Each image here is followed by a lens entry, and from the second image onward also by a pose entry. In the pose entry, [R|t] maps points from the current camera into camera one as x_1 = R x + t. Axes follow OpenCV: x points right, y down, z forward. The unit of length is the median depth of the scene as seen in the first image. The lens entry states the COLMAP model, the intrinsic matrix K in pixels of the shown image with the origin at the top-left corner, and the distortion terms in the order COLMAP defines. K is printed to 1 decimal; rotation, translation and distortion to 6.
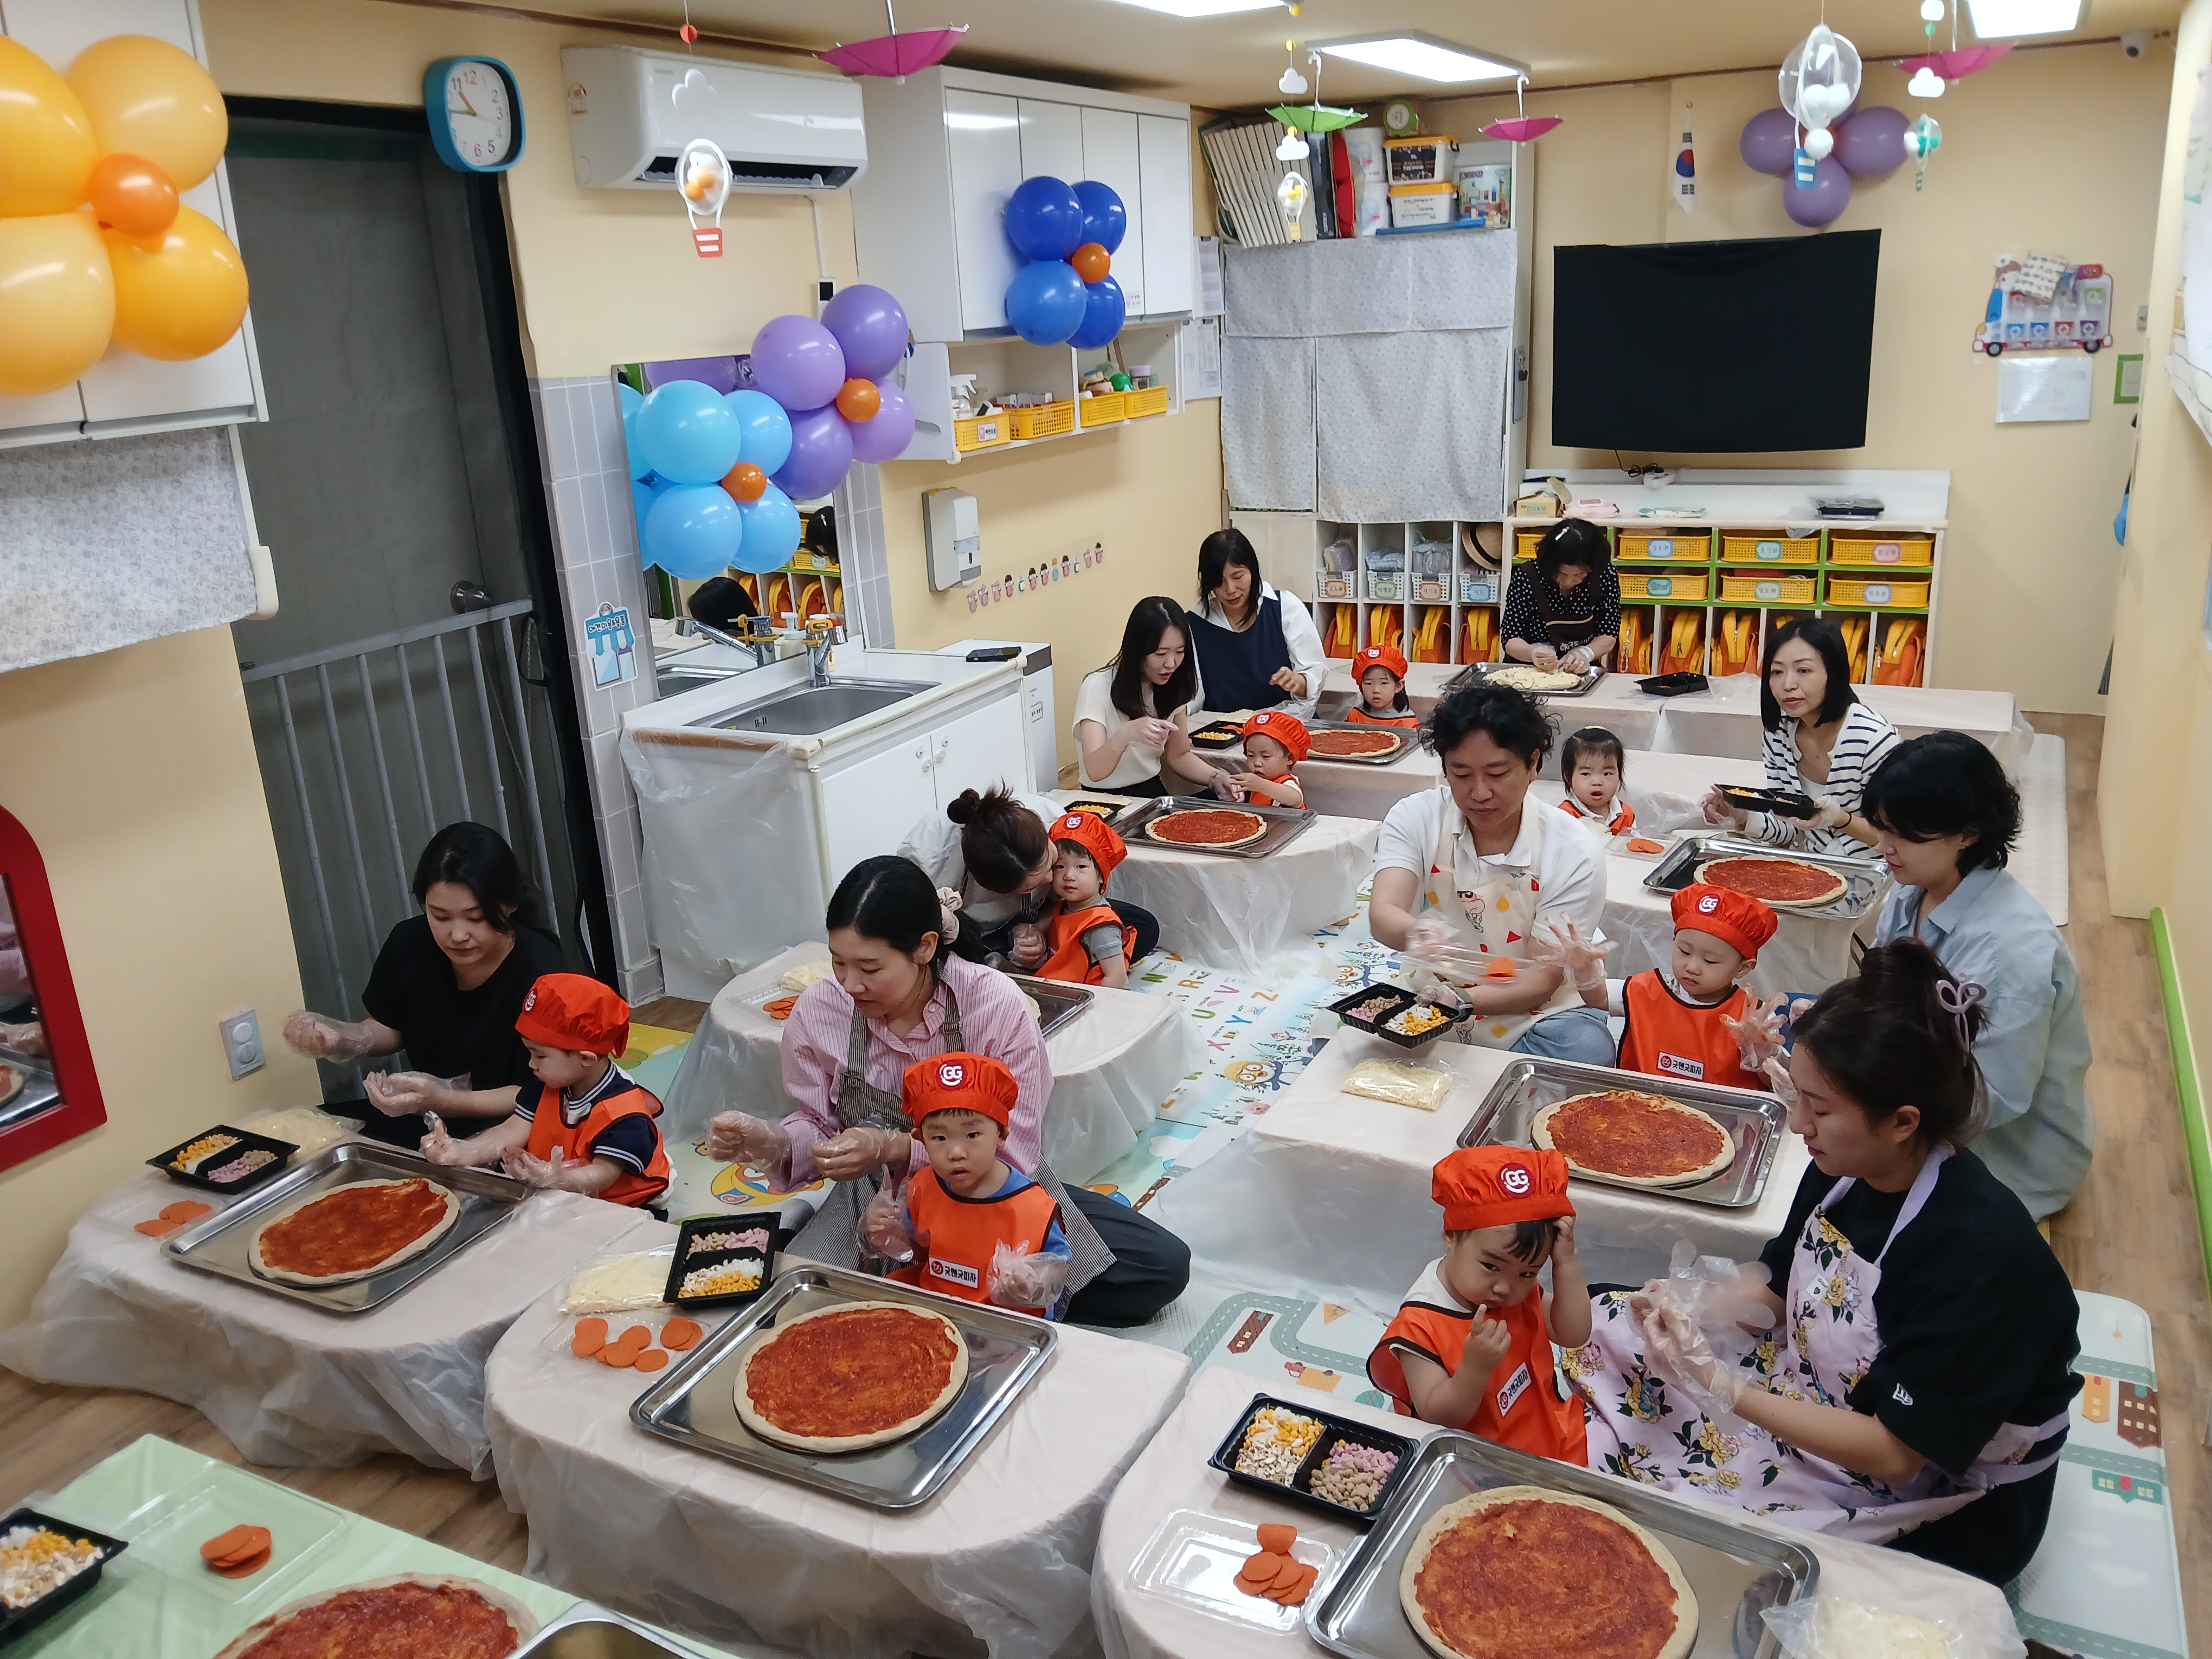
lens RADIAL K [[1728.5, 0, 1104.3], [0, 1728.5, 832.9], [0, 0, 1]] dist [0.013448, 0.001774]
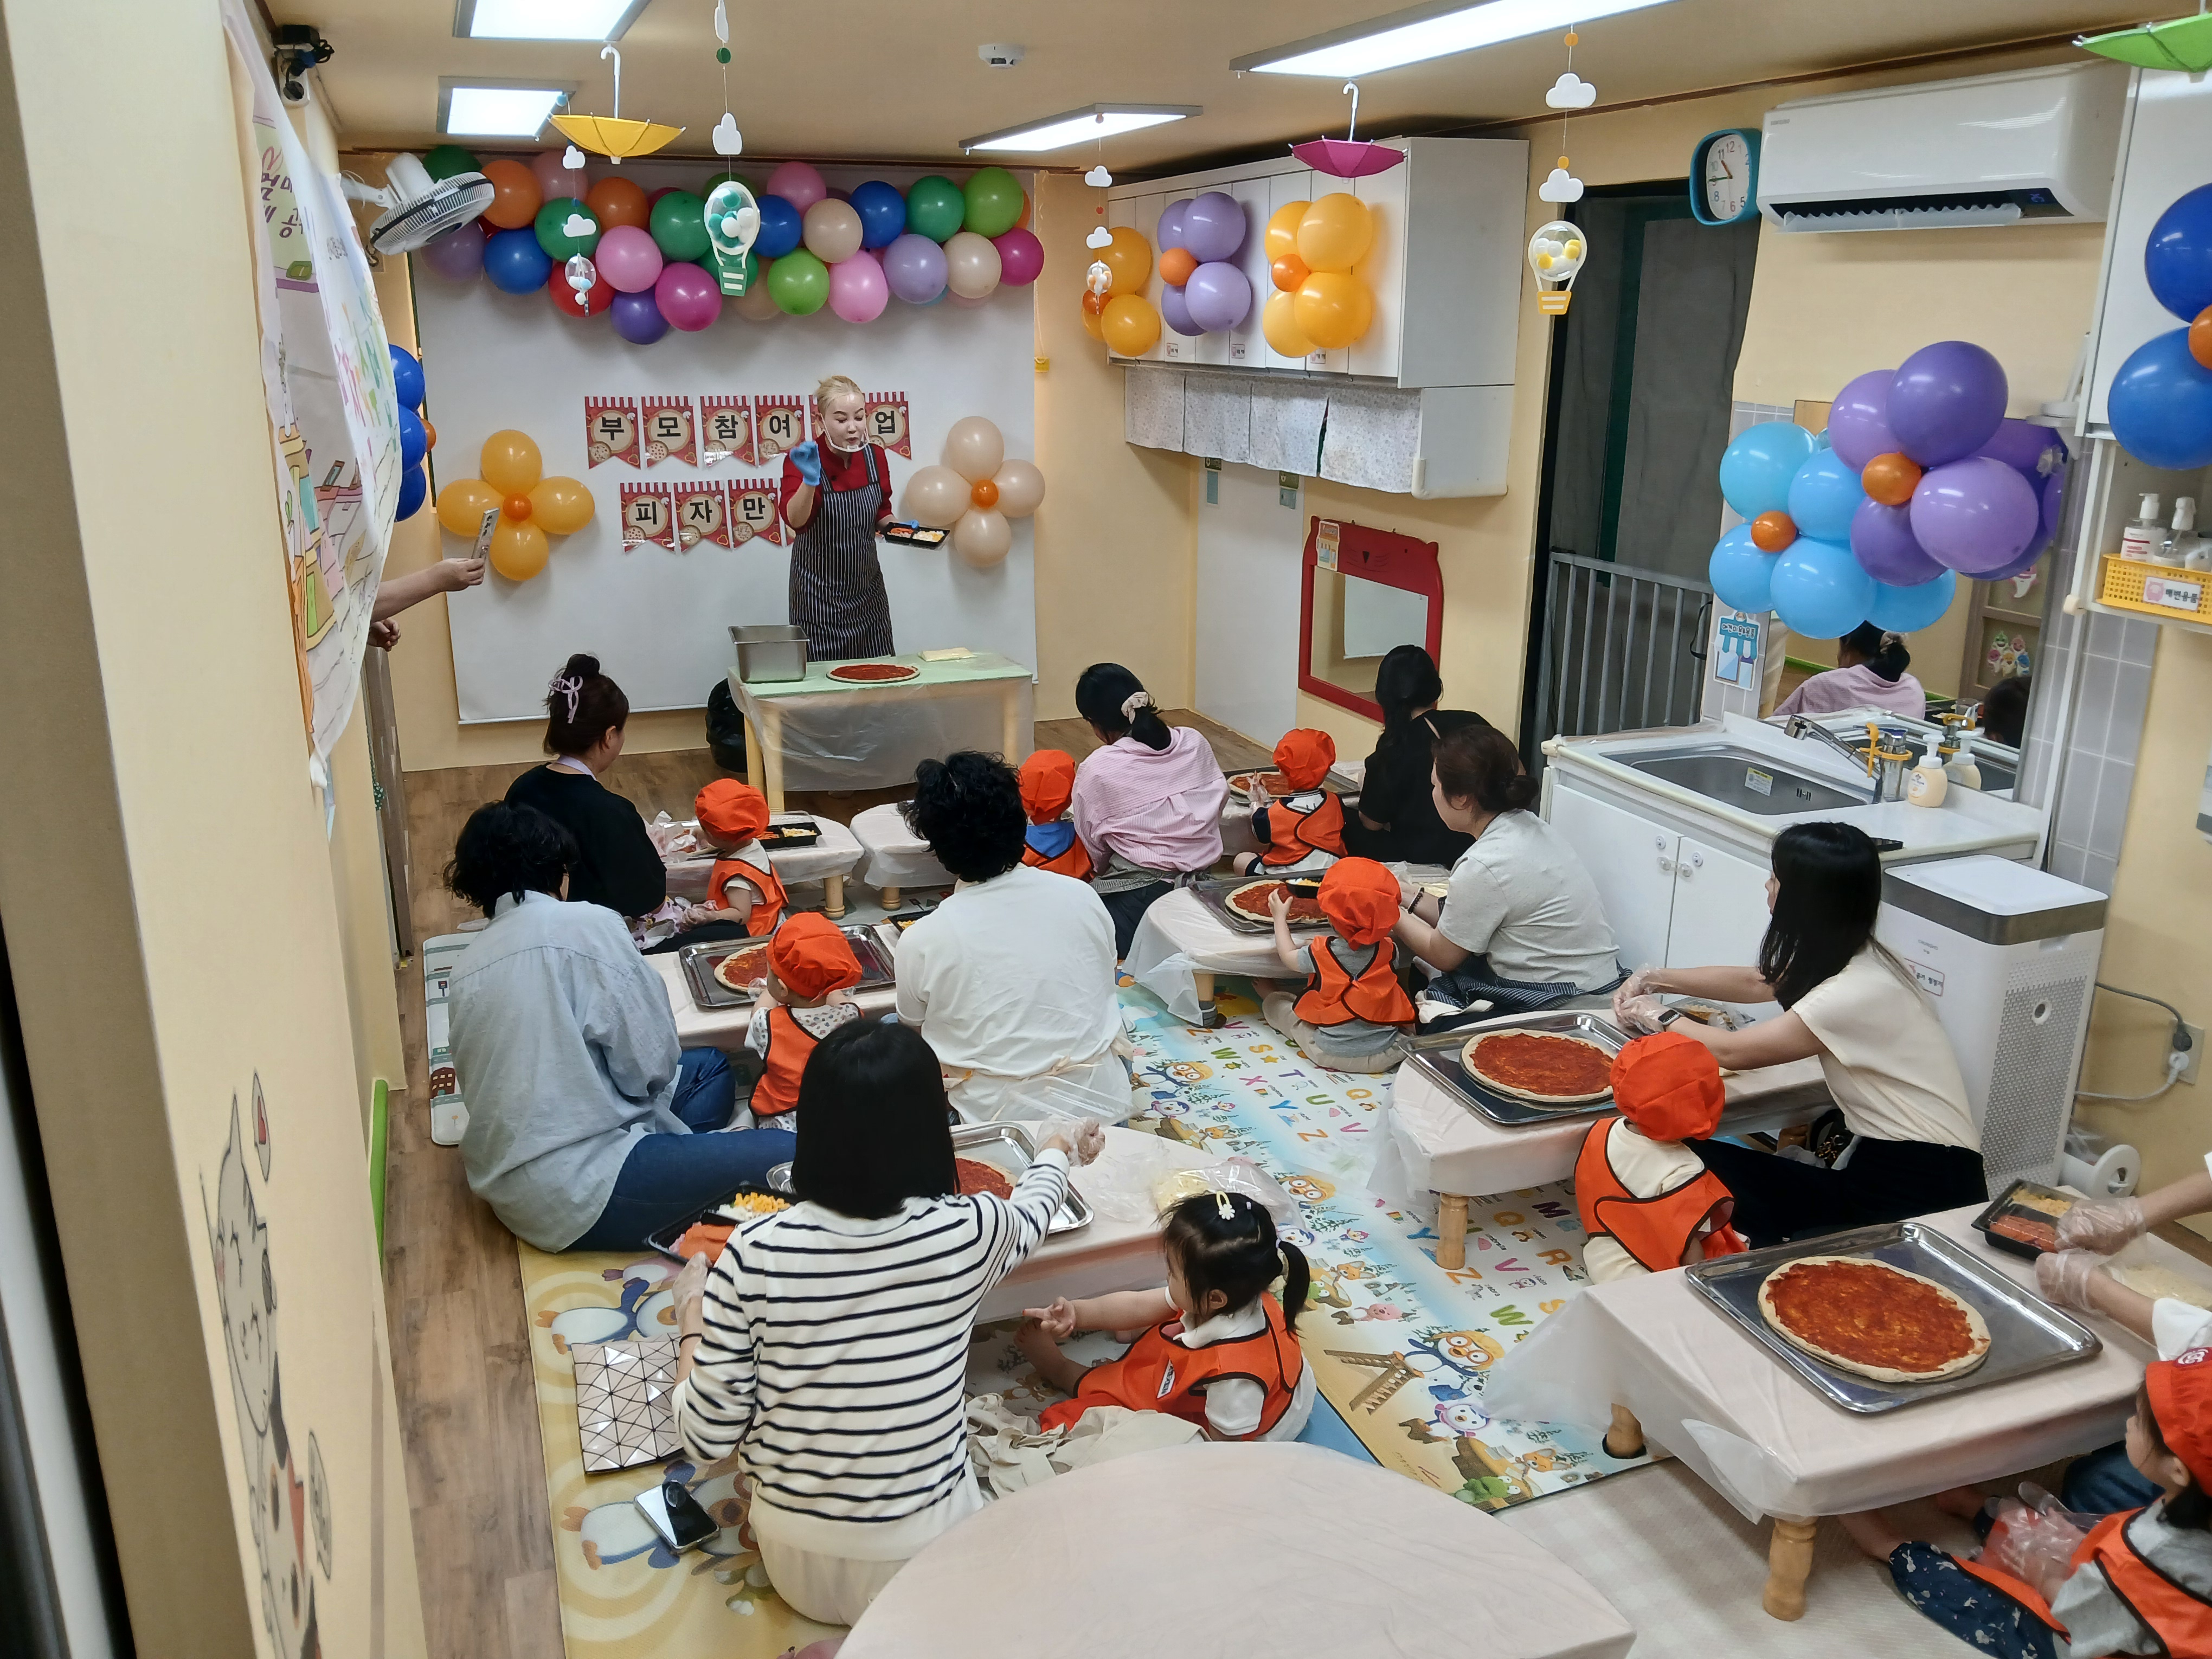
lens RADIAL K [[1728.5, 0, 1104.4], [0, 1728.5, 820.4], [0, 0, 1]] dist [0.013448, 0.001774]
pose [[-0.660112, 0.264509, -0.703055, 0.771624], [-0.192425, 0.845175, 0.498650, -0.483222], [0.726102, 0.464450, -0.507012, 1.309939]]
